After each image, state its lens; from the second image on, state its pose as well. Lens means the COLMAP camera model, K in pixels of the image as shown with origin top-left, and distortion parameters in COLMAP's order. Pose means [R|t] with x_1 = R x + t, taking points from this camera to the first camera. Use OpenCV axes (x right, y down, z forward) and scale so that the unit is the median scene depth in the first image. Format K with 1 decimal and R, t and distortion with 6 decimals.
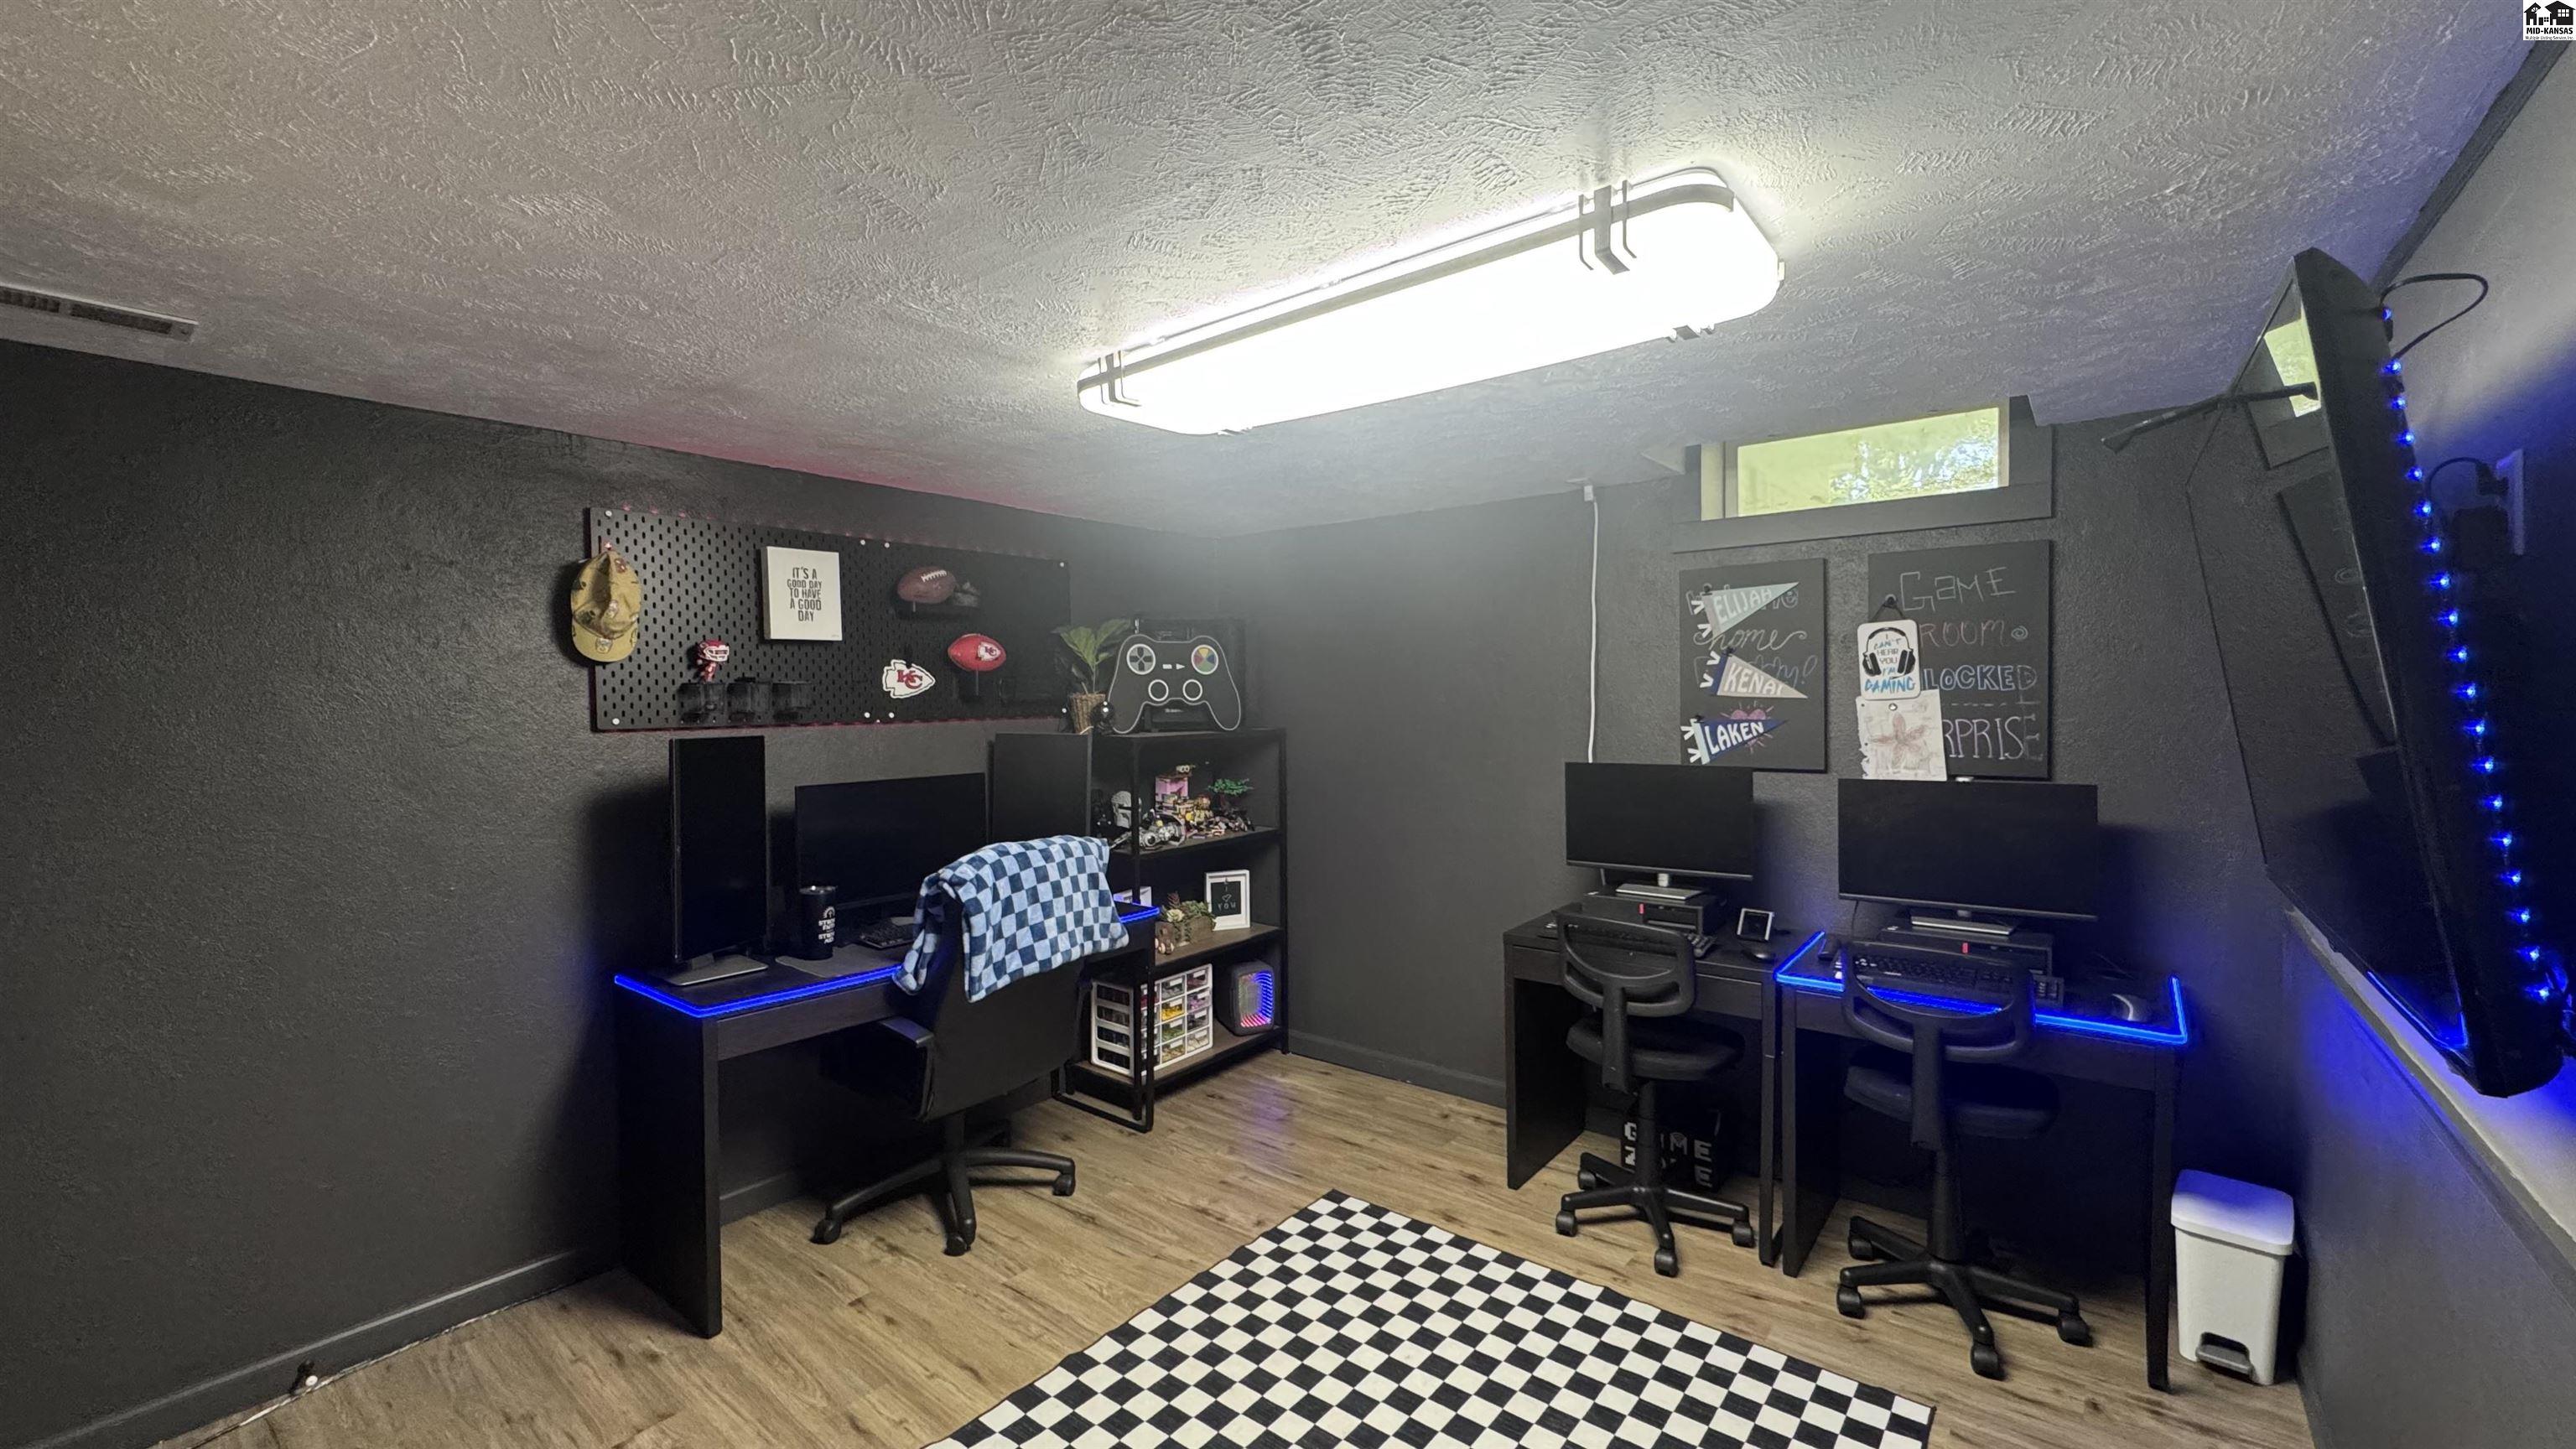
lens RADIAL K [[1024.8, 0, 1287.7], [0, 1024.8, 722.1], [0, 0, 1]] dist [-0.002589, 0.000966]
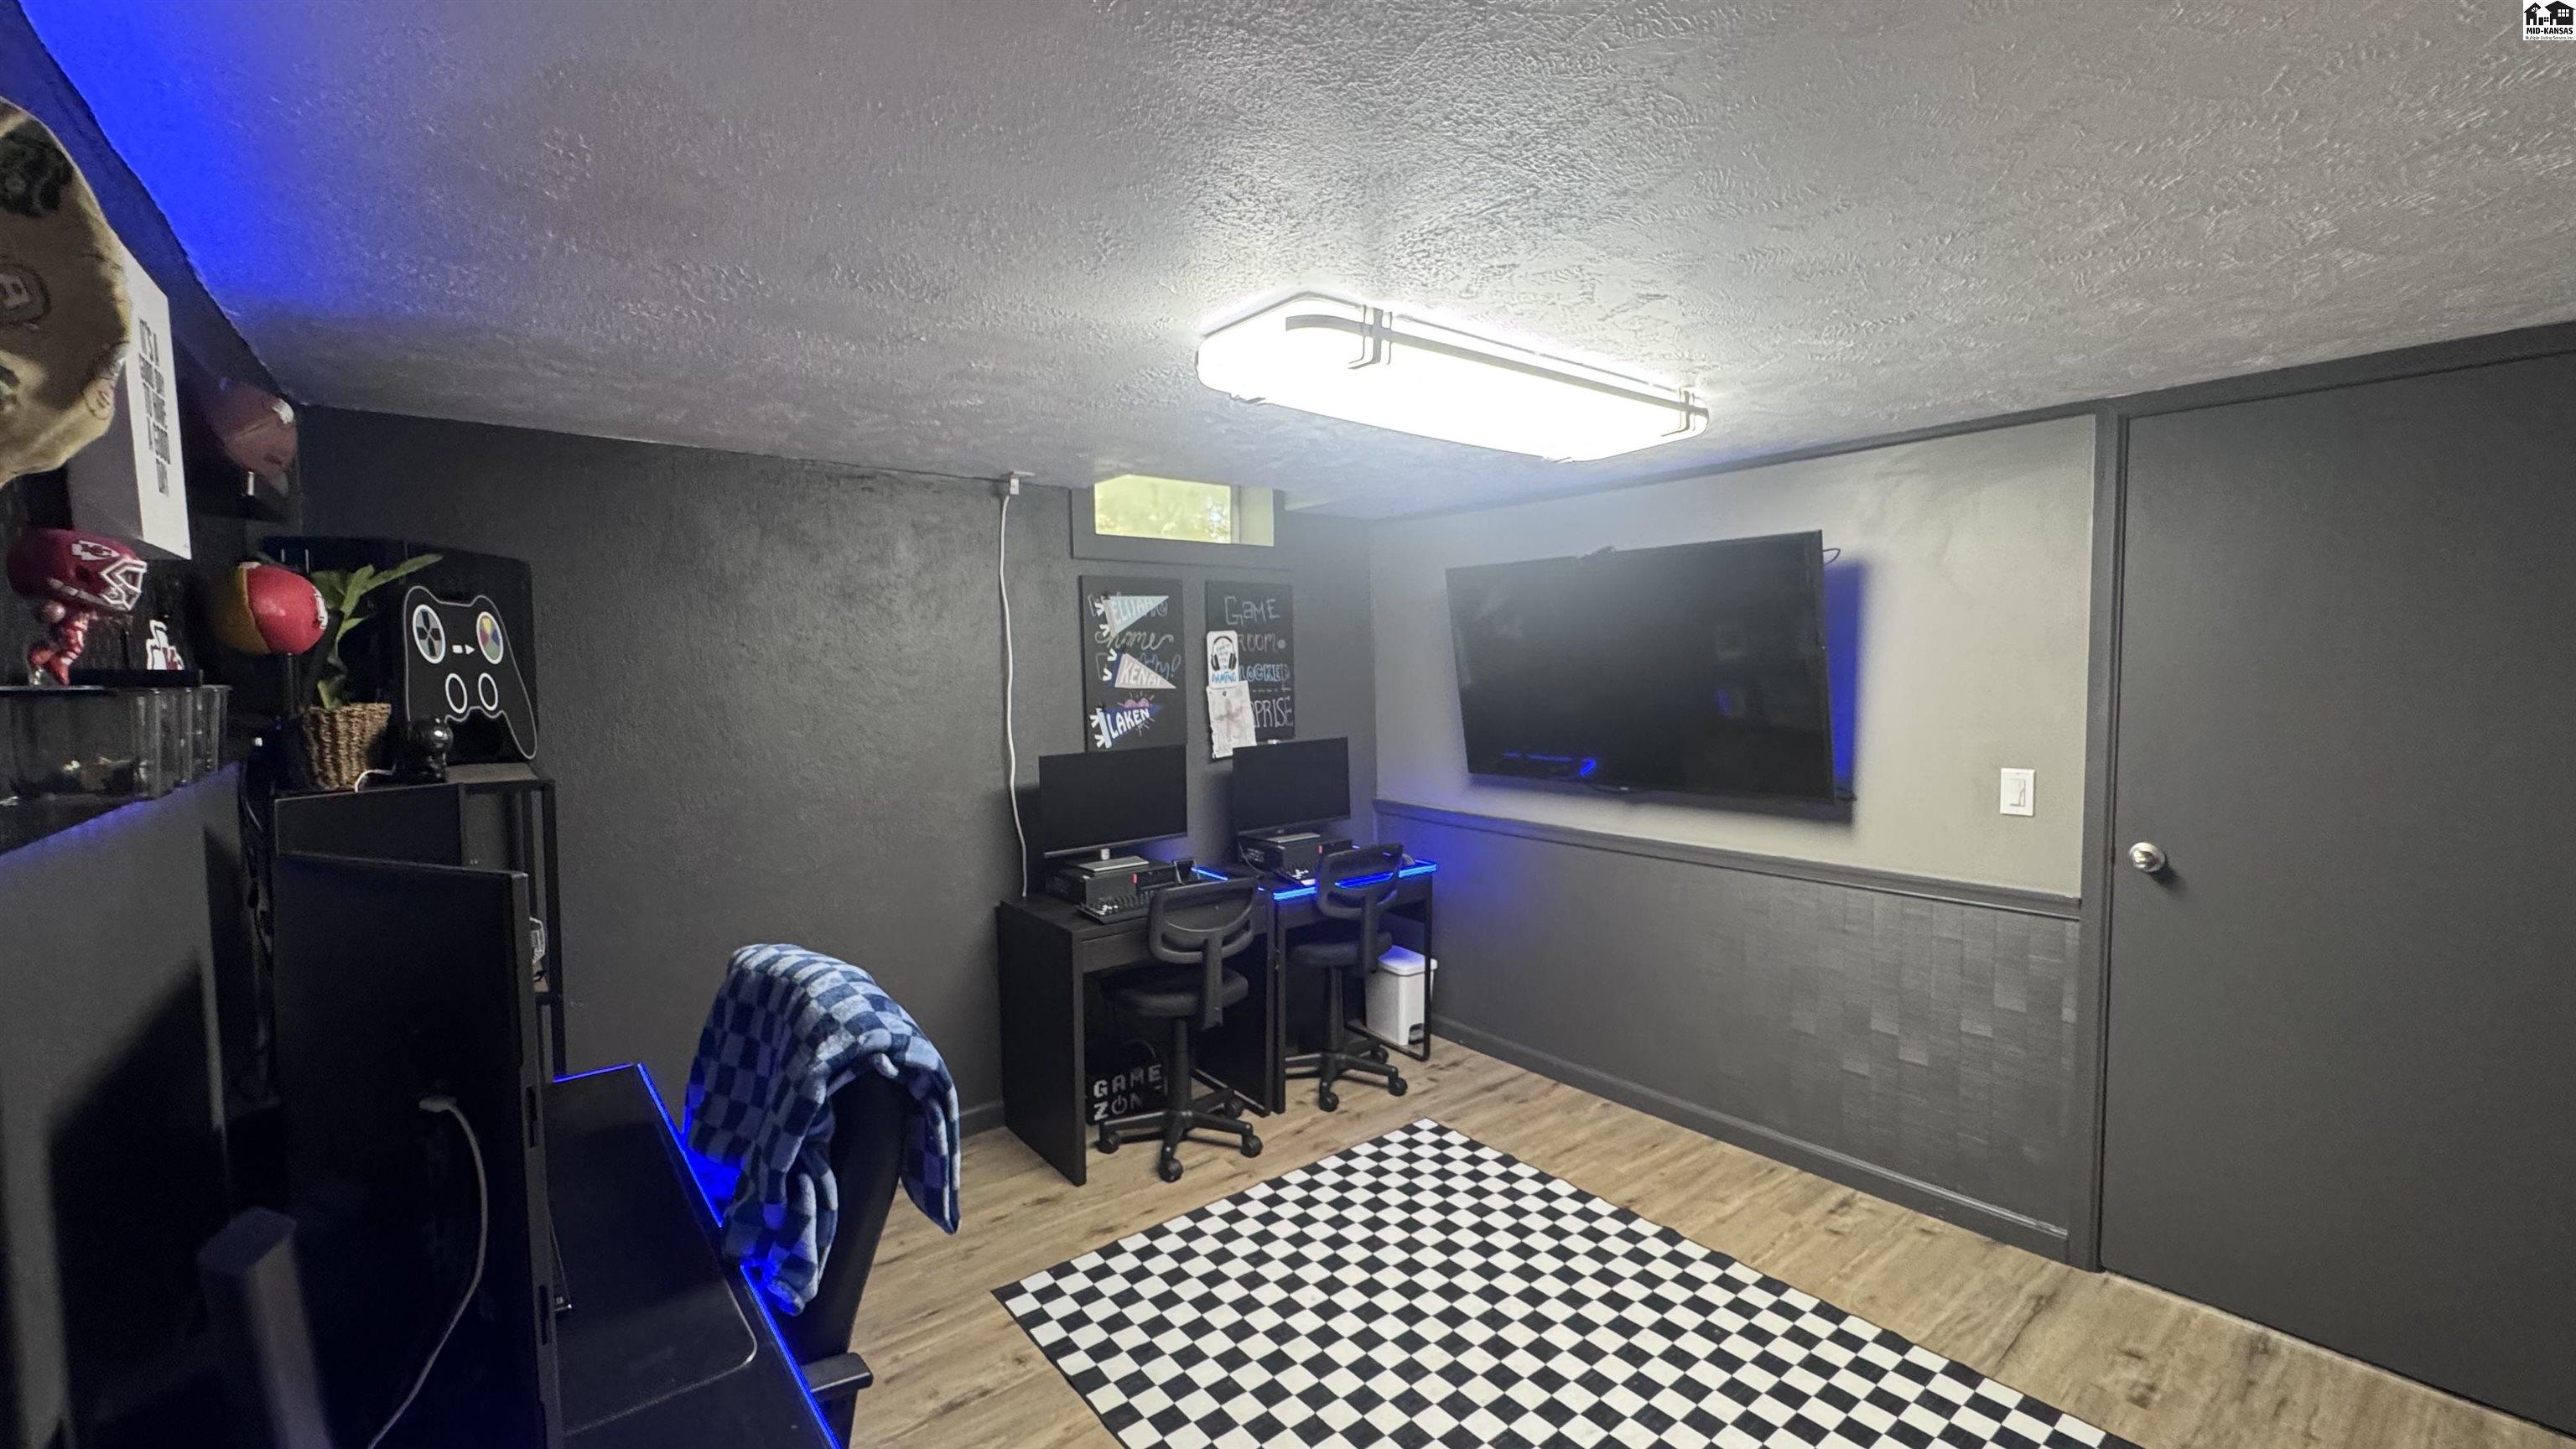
lens RADIAL K [[1024.8, 0, 1286.0], [0, 1024.8, 722.9], [0, 0, 1]] dist [-0.002589, 0.000966]
pose [[0.229332, -0.048264, 0.972151, -0.731292], [0.035105, 0.998530, 0.041293, -0.029975], [-0.972715, 0.024658, 0.230690, 0.606030]]
